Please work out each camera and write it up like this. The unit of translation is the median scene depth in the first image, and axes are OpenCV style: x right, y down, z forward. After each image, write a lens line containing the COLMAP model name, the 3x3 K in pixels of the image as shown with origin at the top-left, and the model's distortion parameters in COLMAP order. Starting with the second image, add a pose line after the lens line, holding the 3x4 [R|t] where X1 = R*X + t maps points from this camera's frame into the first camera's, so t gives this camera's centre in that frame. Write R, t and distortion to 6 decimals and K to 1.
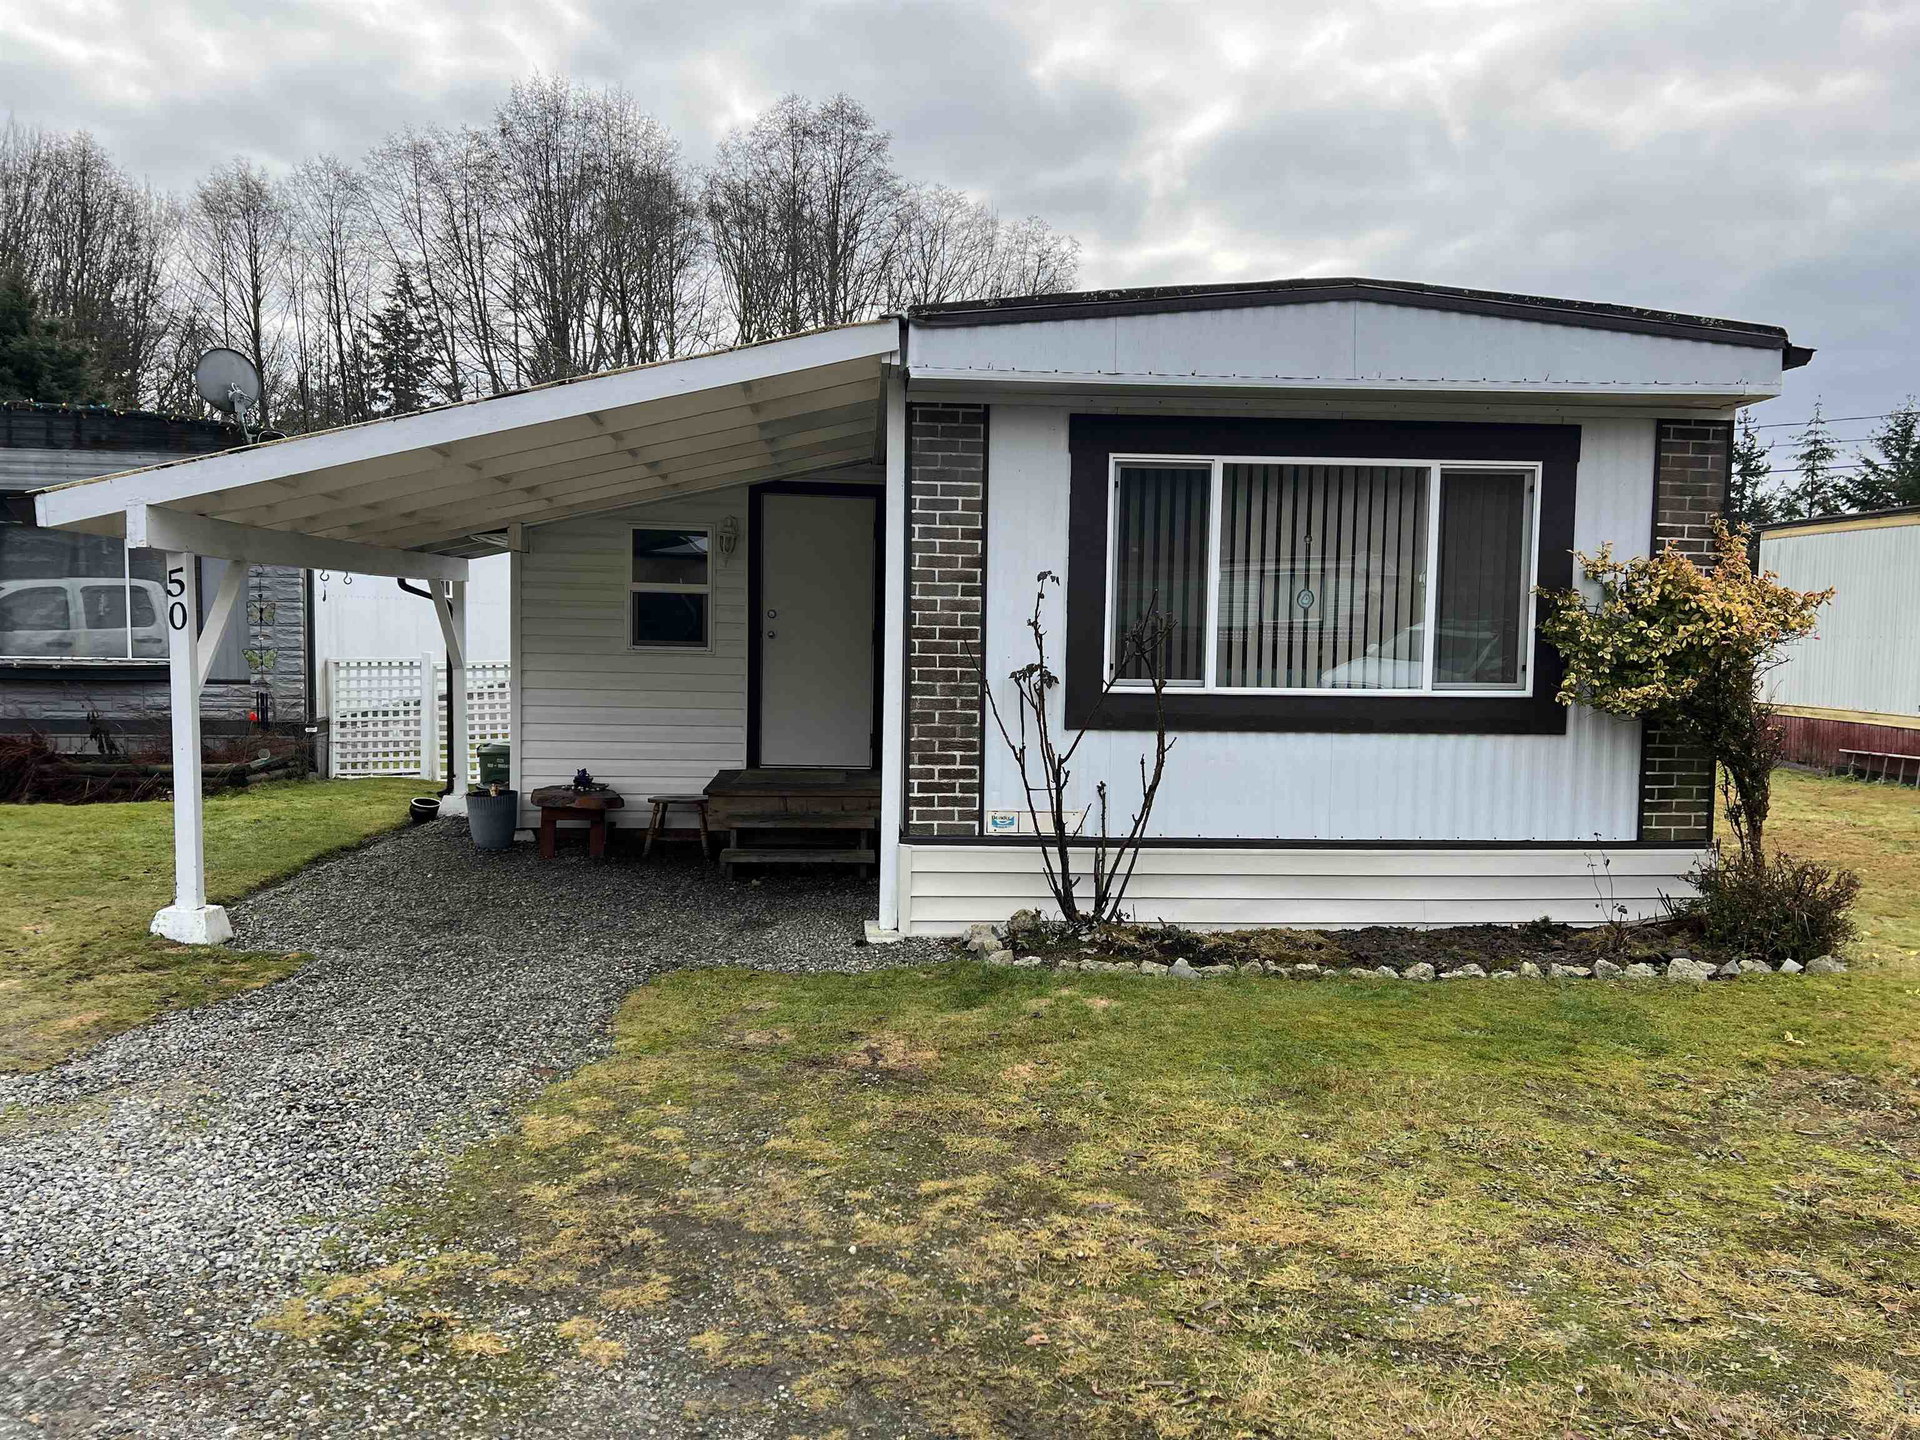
lens RADIAL K [[1421.1, 0, 955.1], [0, 1421.1, 731.0], [0, 0, 1]] dist [0.085258, -0.097462]
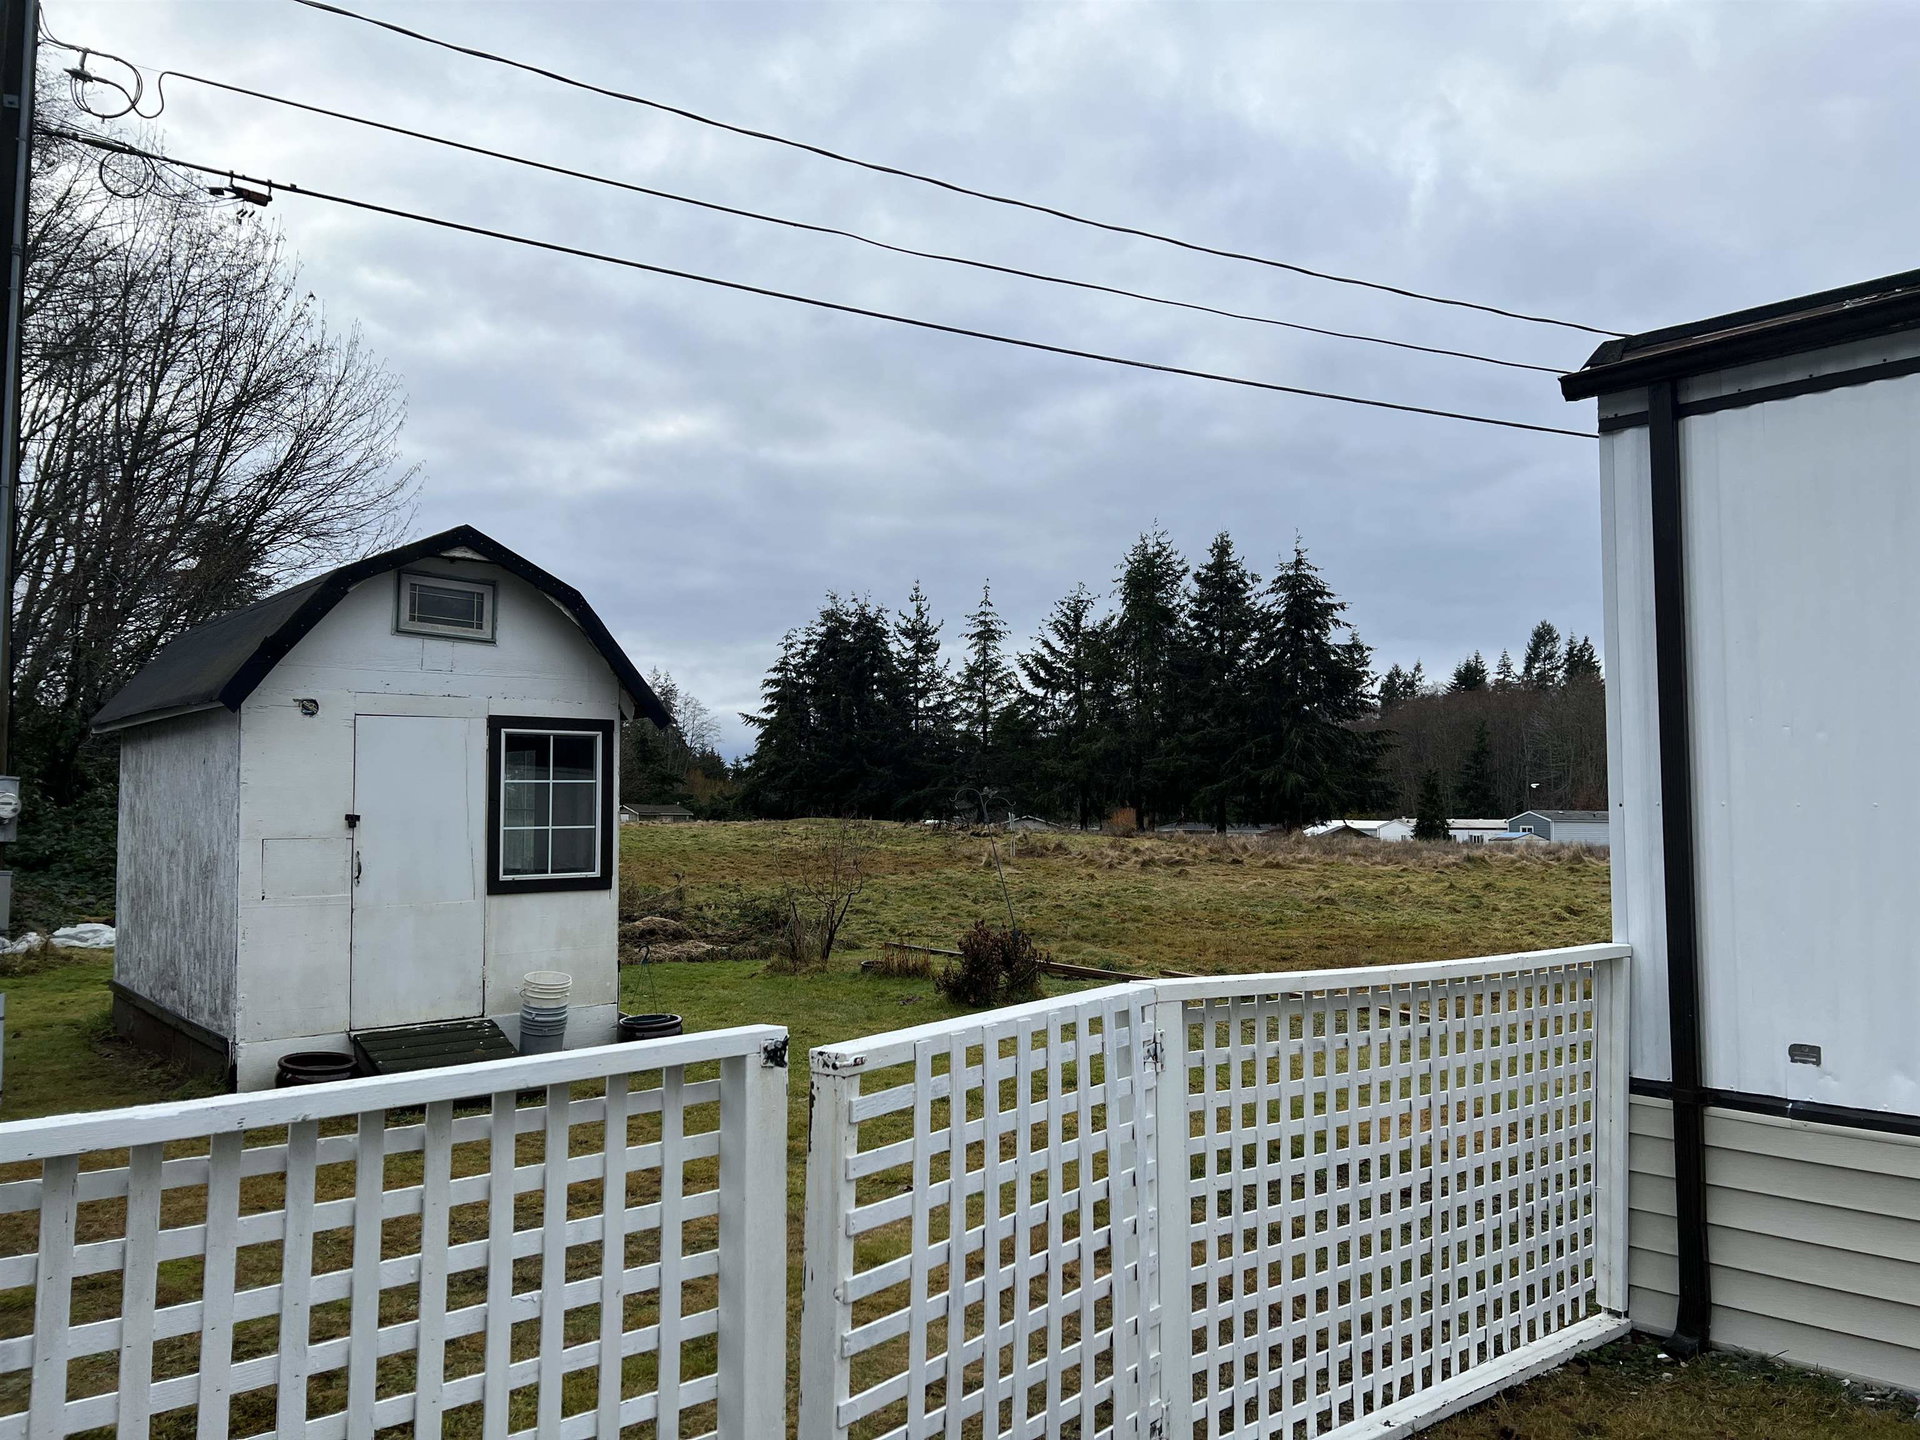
lens RADIAL K [[1425.8, 0, 960.0], [0, 1425.8, 720.0], [0, 0, 1]] dist [0.134504, -0.245918]
pose [[0.782467, 0.030034, 0.621968, -0.796518], [0.051977, 0.992200, -0.113302, -0.206480], [-0.620519, 0.120983, 0.774802, 3.121578]]
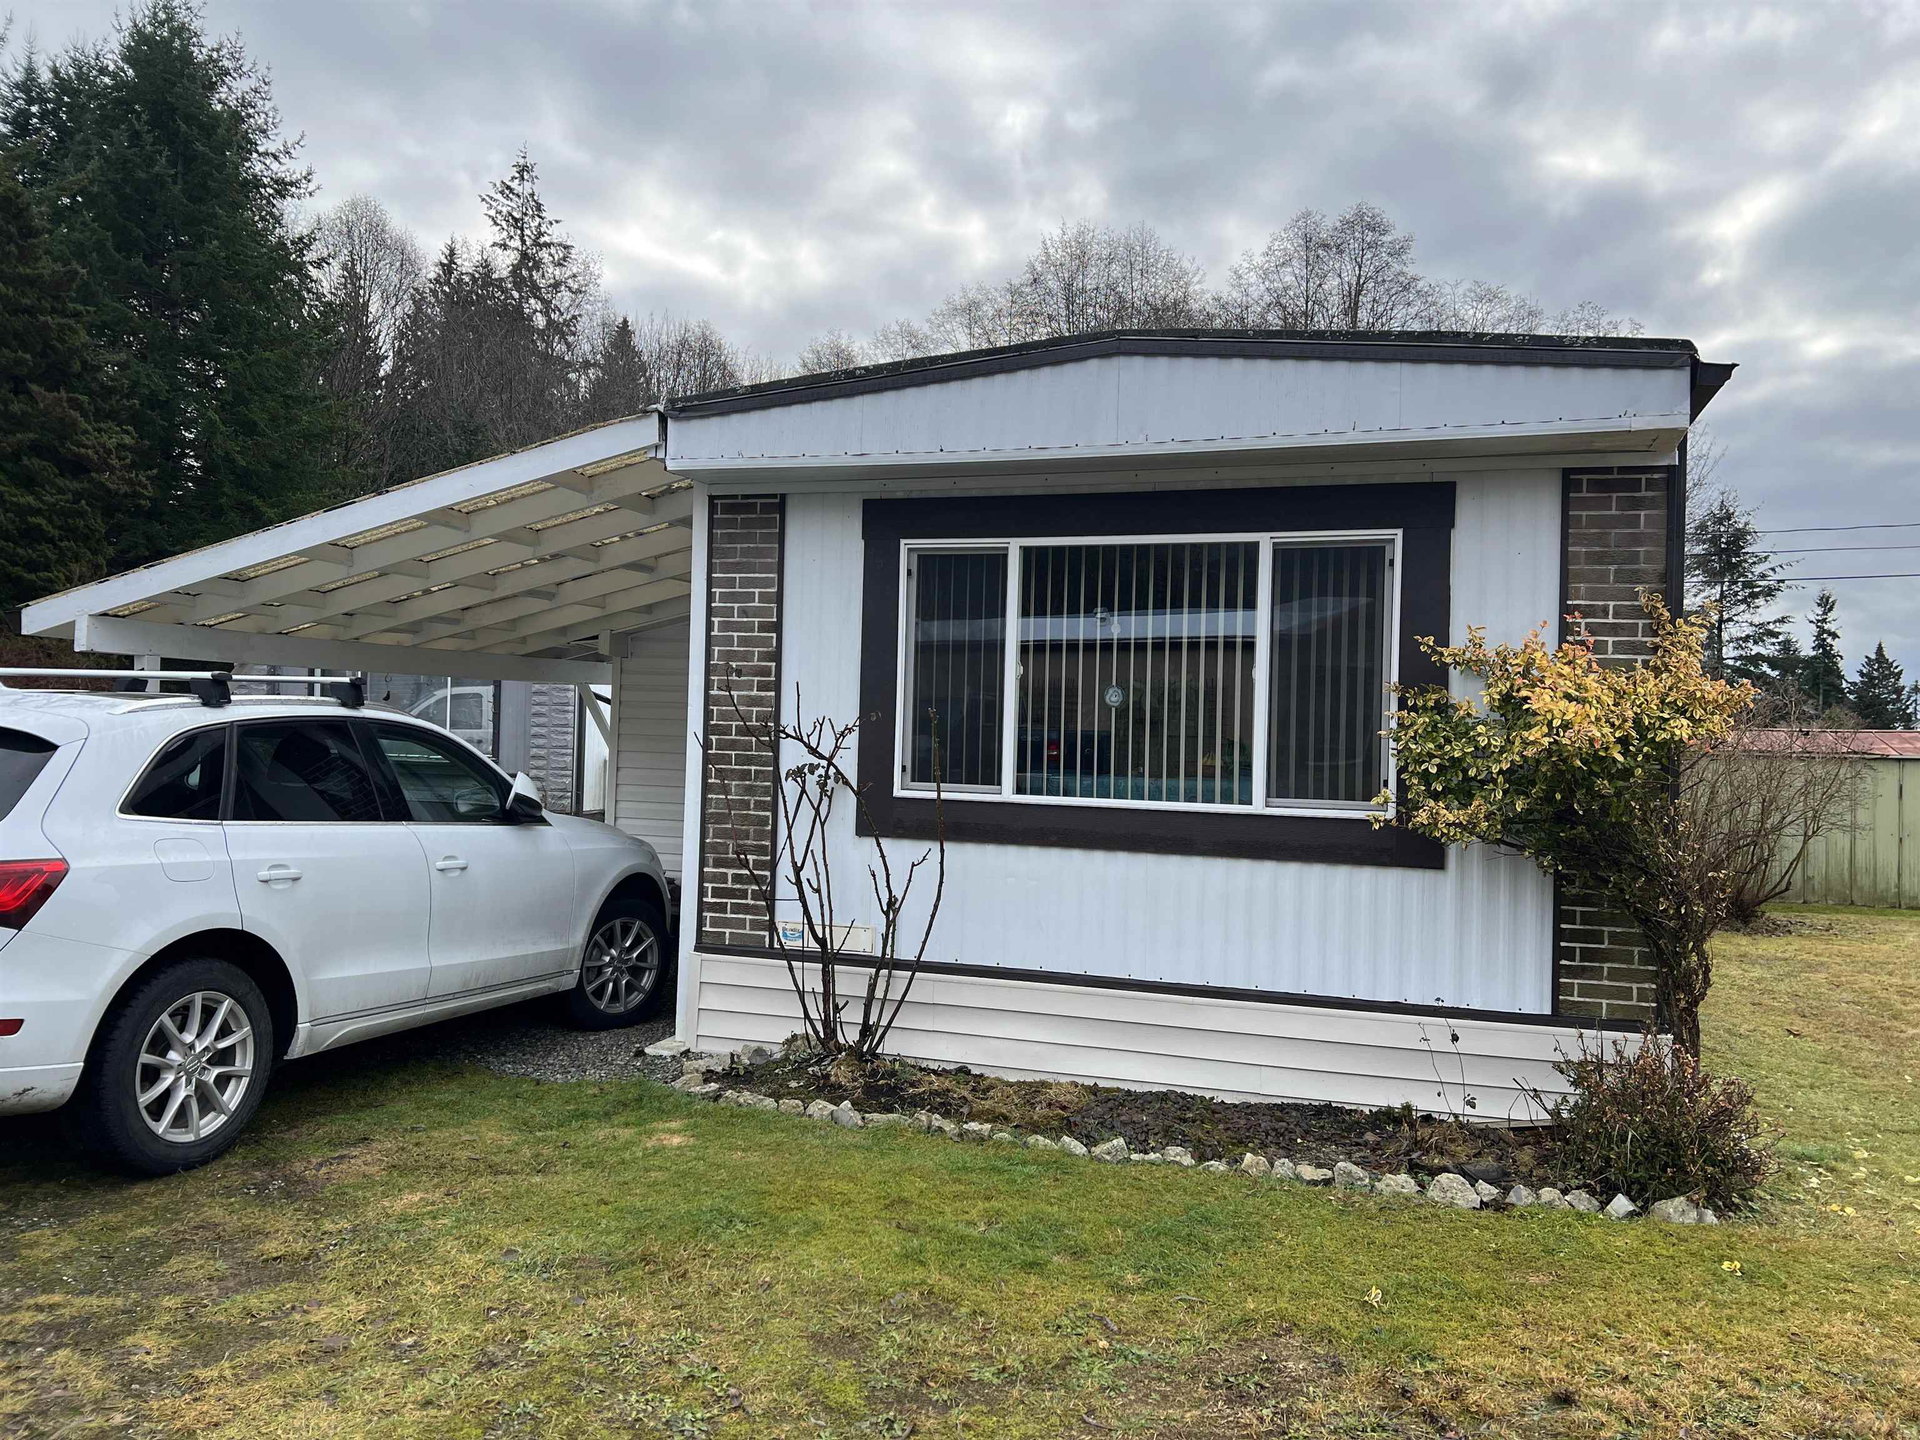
lens RADIAL K [[1423.9, 0, 972.1], [0, 1423.9, 712.4], [0, 0, 1]] dist [0.085479, -0.096706]
pose [[0.922510, 0.005484, -0.385935, 0.499792], [-0.040933, 0.995650, -0.083695, -0.006721], [0.383798, 0.093007, 0.918721, 0.175413]]
